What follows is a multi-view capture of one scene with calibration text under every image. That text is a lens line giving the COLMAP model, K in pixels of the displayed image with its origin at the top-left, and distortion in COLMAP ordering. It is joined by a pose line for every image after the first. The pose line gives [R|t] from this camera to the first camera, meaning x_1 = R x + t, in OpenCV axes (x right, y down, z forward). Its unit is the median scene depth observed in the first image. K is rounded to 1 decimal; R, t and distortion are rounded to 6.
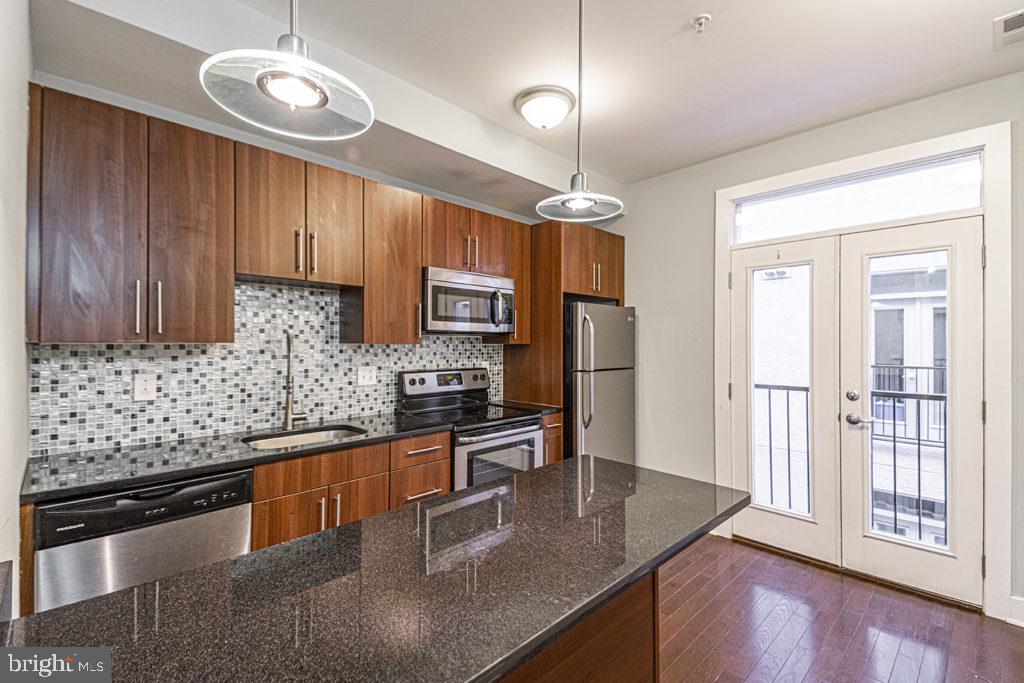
lens RADIAL K [[443.9, 0, 519.7], [0, 443.9, 340.9], [0, 0, 1]] dist [0.022985, -0.014006]
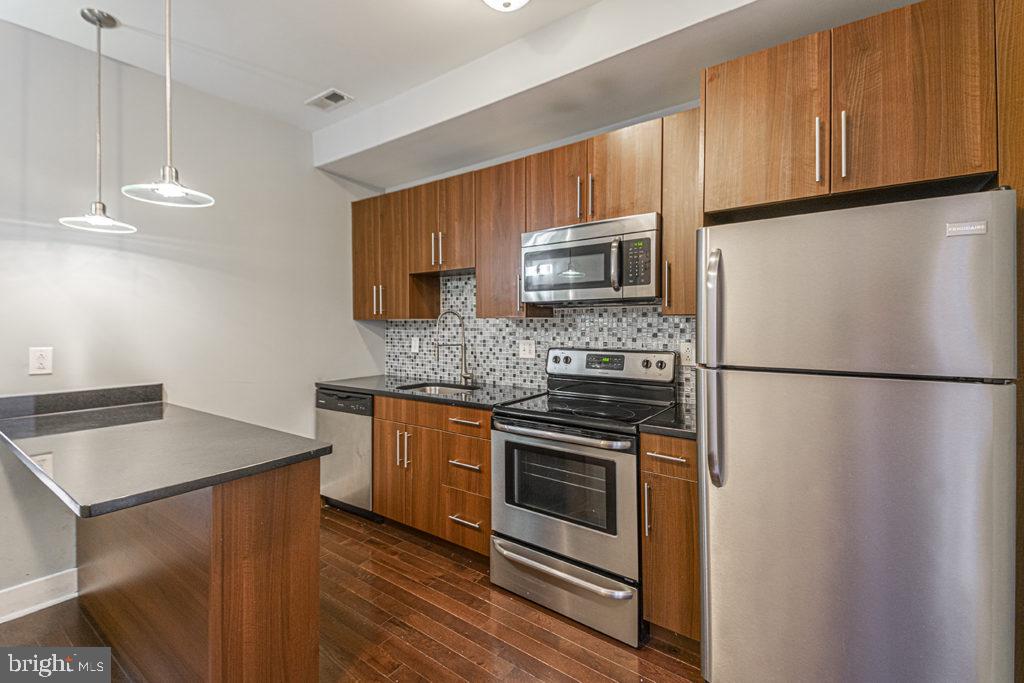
lens RADIAL K [[443.9, 0, 522.1], [0, 443.9, 331.9], [0, 0, 1]] dist [0.022985, -0.014006]
pose [[0.147680, 0.008034, -0.989002, 0.674177], [0.006294, 0.999939, 0.009063, 0.027776], [0.989015, -0.007563, 0.147621, 0.820991]]
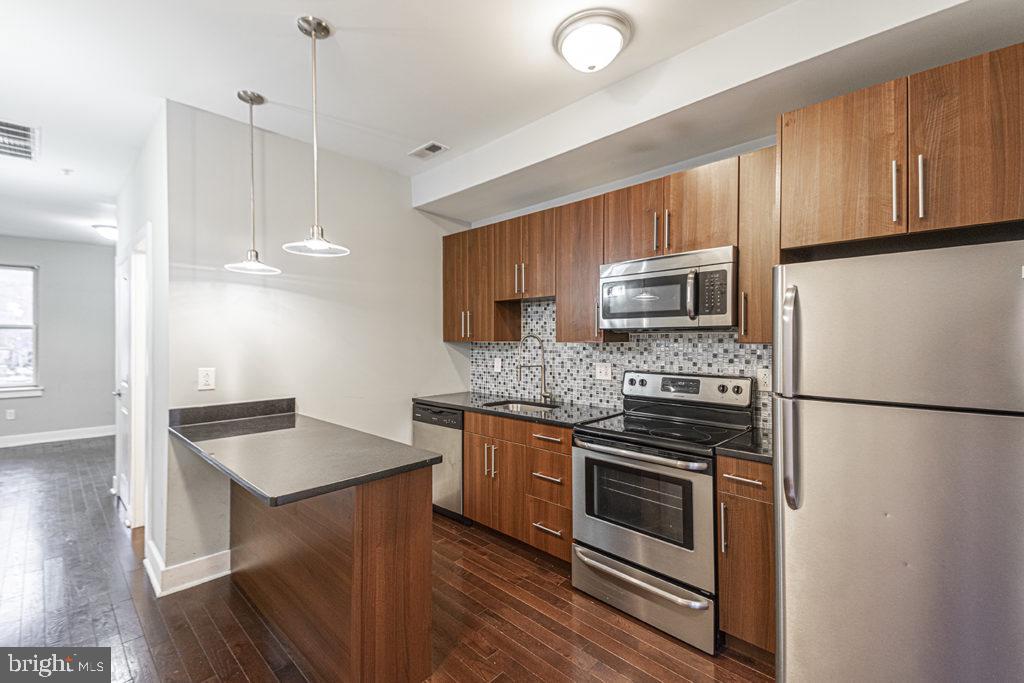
lens RADIAL K [[443.9, 0, 527.2], [0, 443.9, 343.5], [0, 0, 1]] dist [0.022985, -0.014006]
pose [[0.010459, 0.003385, -0.999940, 0.750146], [0.004565, 0.999984, 0.003432, 0.004348], [0.999935, -0.004601, 0.010444, 0.785038]]
